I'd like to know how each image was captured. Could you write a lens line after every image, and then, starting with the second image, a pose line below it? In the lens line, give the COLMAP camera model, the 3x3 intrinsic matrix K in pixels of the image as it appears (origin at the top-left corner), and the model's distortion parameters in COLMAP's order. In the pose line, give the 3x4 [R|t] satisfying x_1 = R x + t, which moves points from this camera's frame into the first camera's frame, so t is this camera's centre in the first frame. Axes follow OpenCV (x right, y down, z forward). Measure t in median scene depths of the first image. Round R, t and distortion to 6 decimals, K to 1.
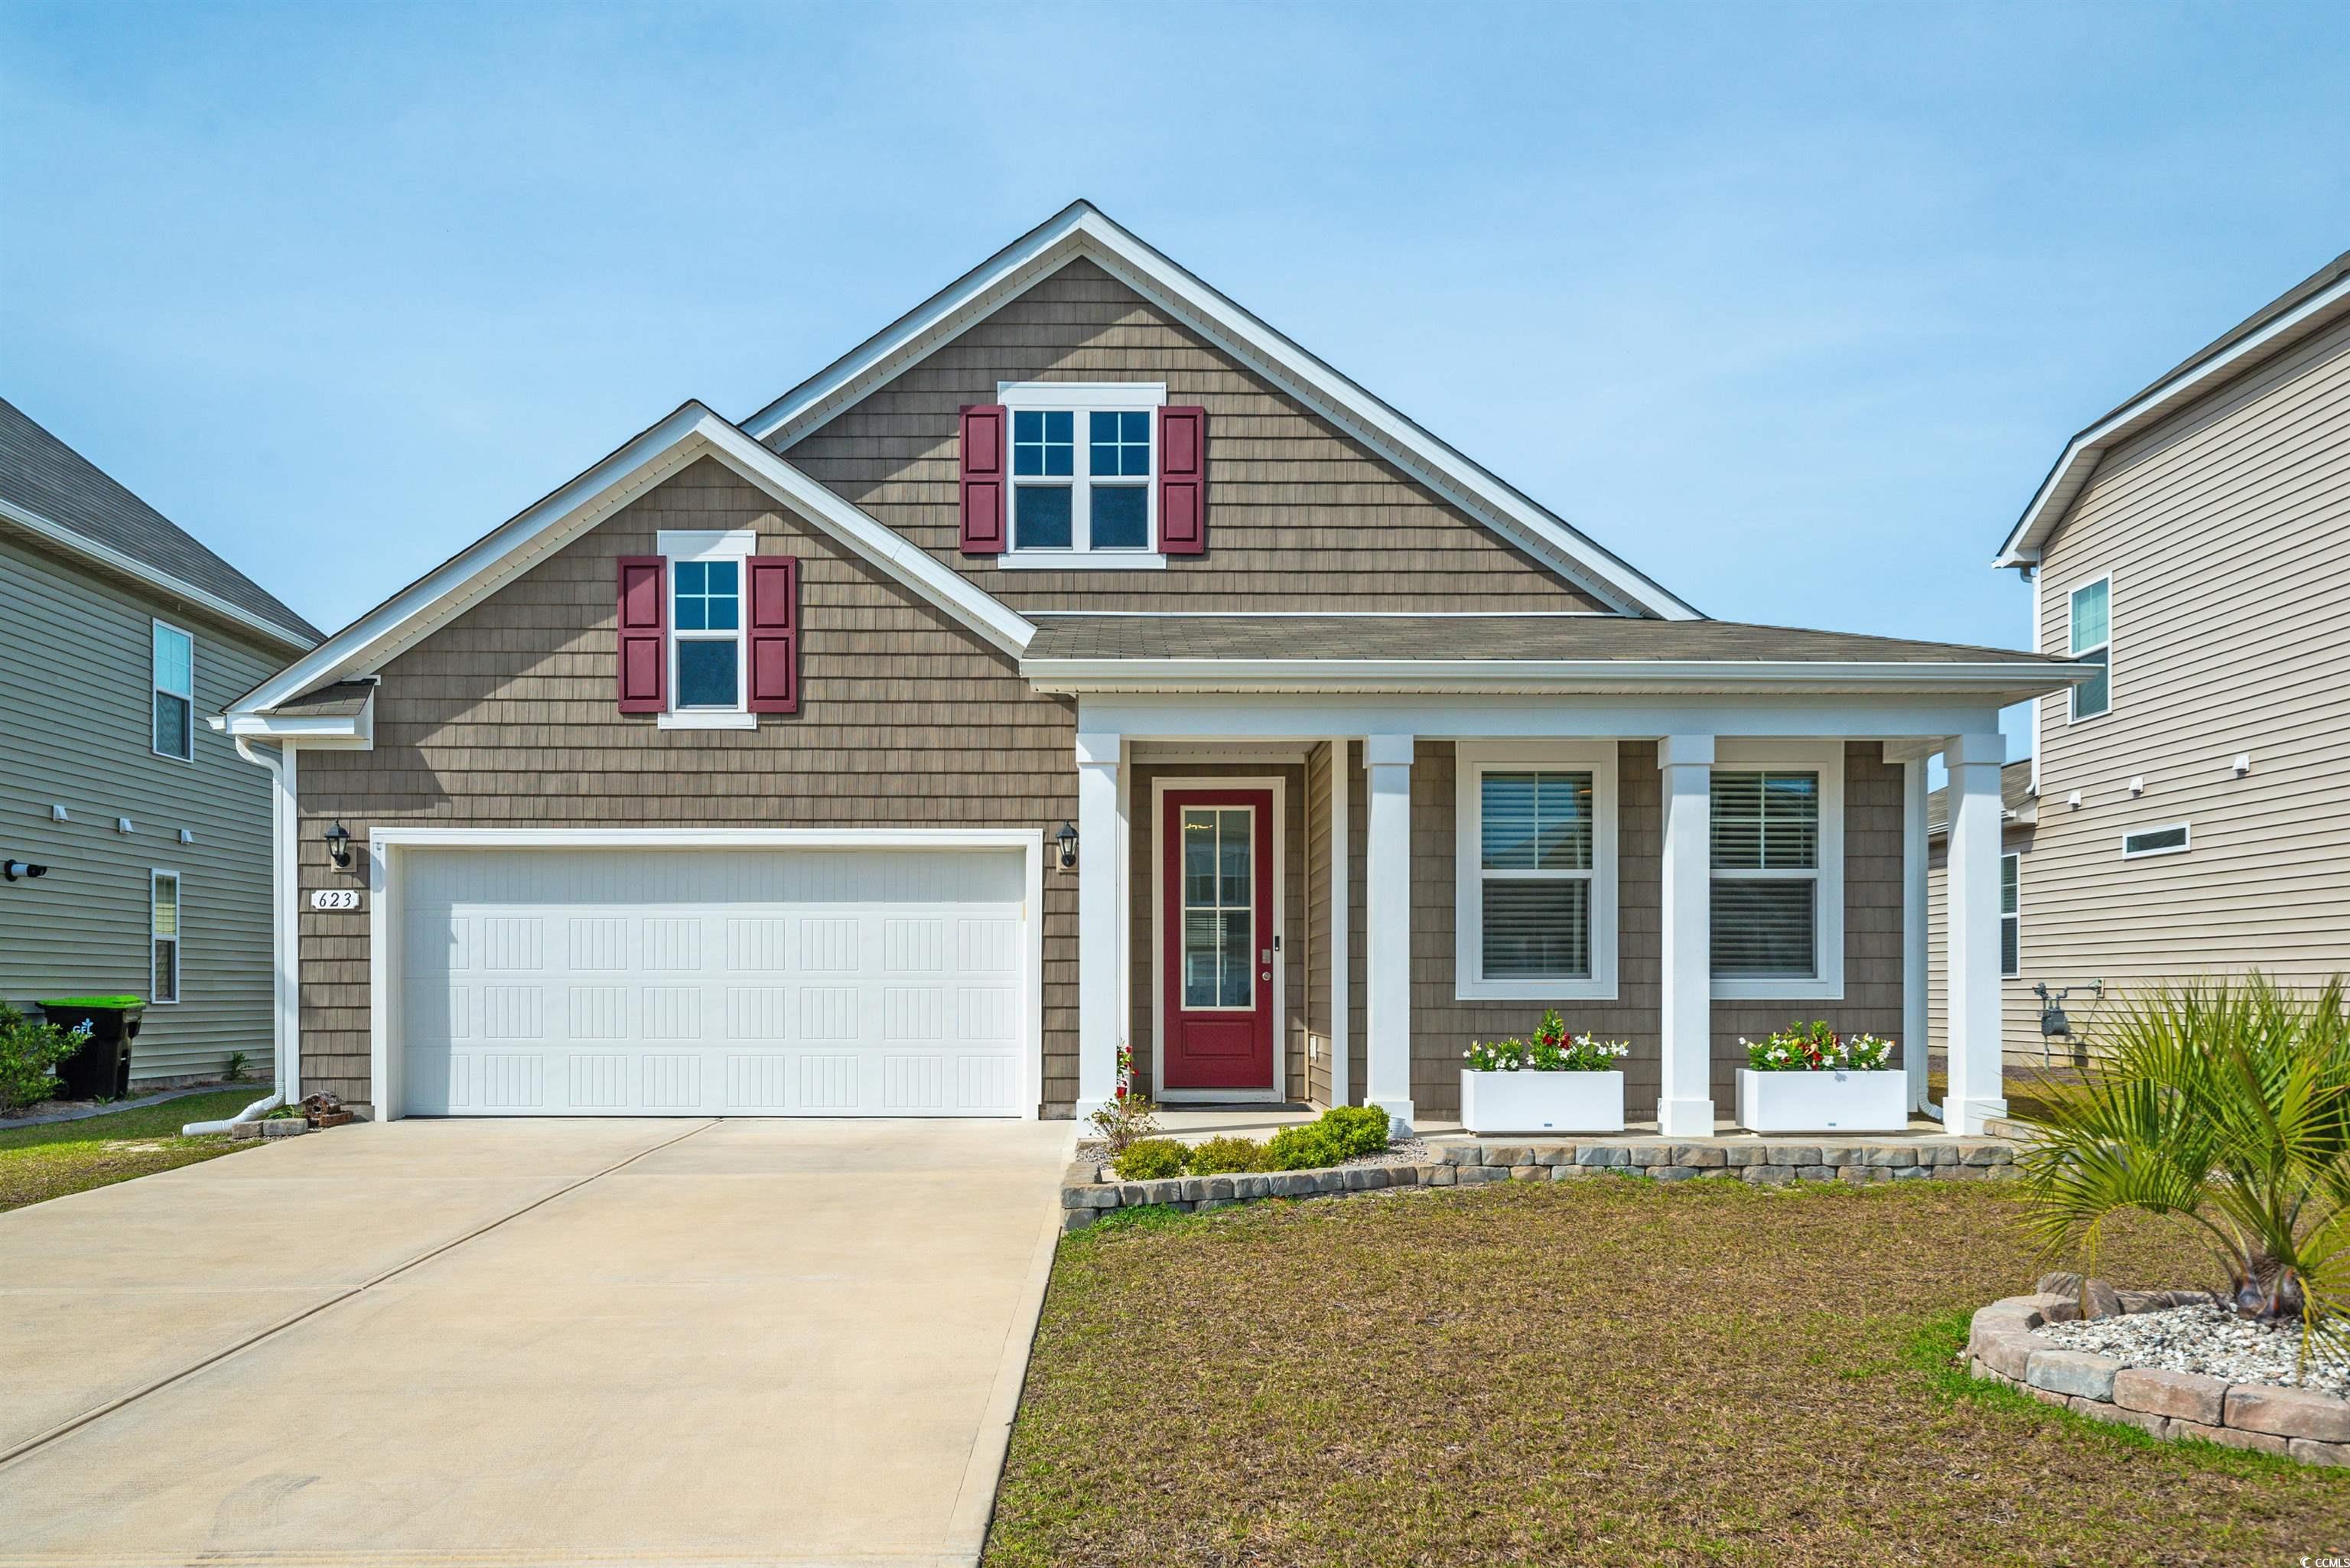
lens RADIAL K [[1818.6, 0, 1171.6], [0, 1818.6, 1001.2], [0, 0, 1]] dist [-0.000860, -0.000181]
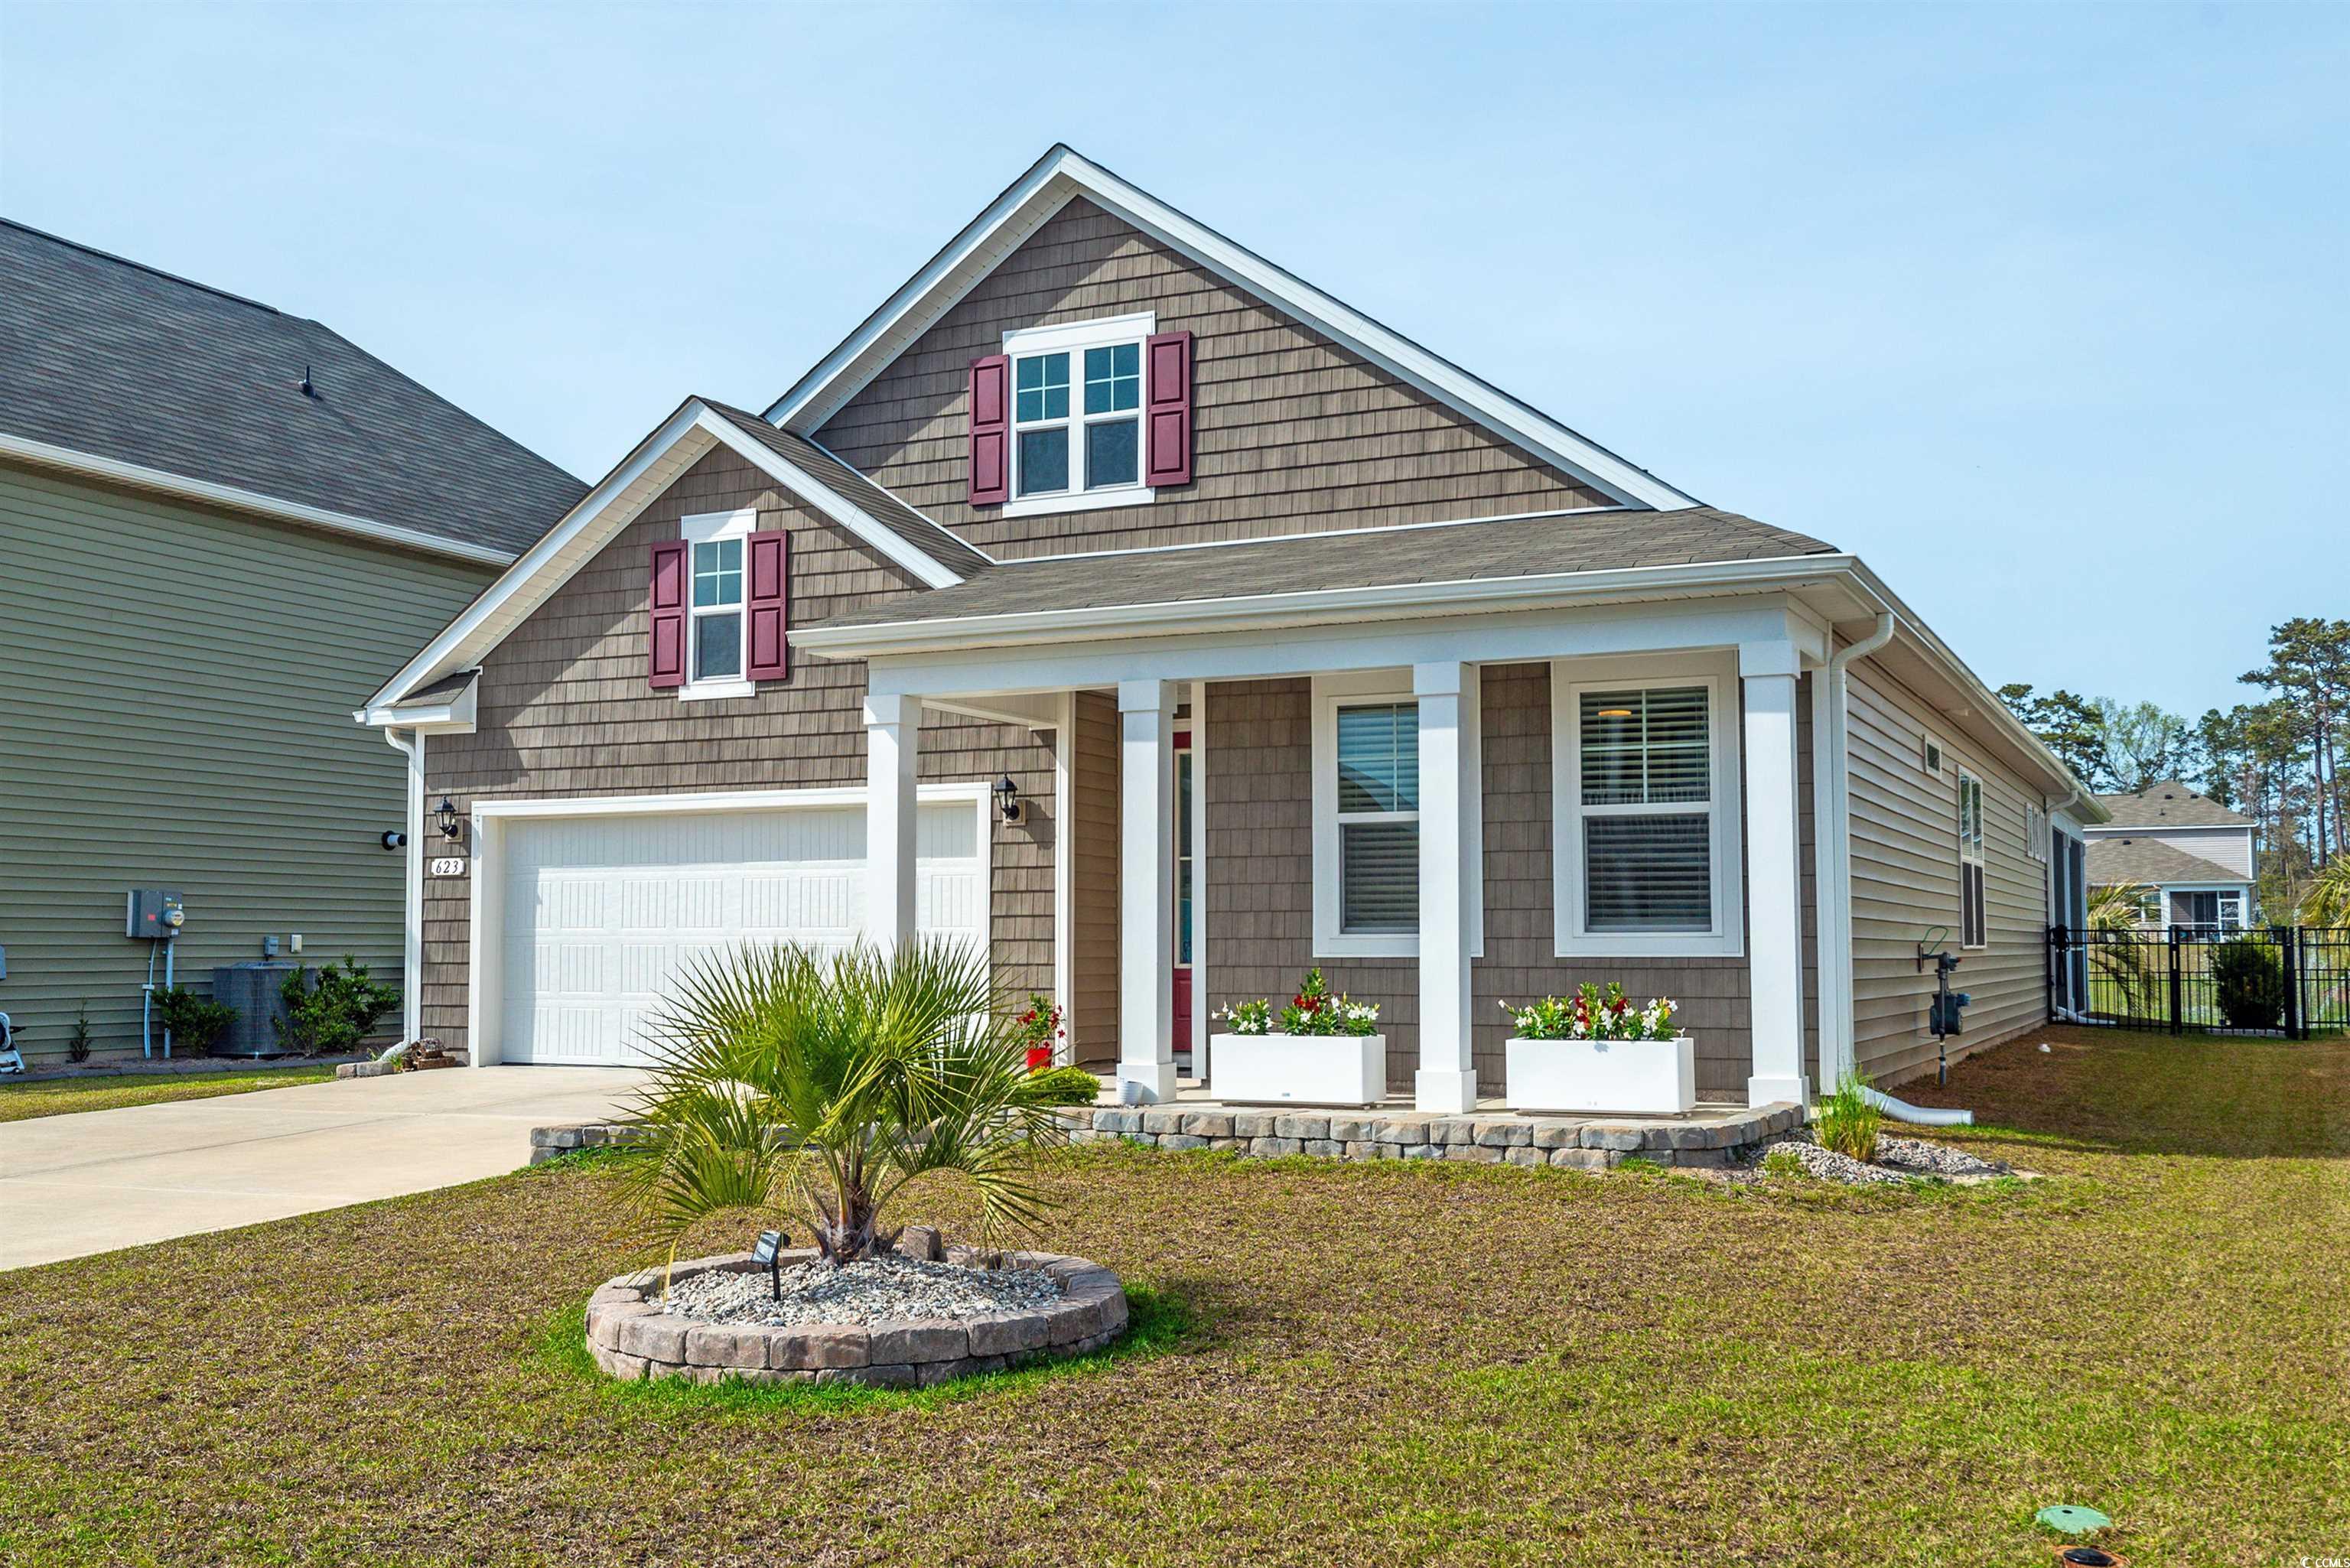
lens RADIAL K [[2266.8, 0, 1175.0], [0, 2266.8, 784.0], [0, 0, 1]] dist [-0.013091, -0.001472]
pose [[0.892999, -0.034407, -0.448742, 0.568035], [0.001440, 0.997287, -0.073601, -0.003315], [0.450057, 0.065079, 0.890625, -0.046640]]
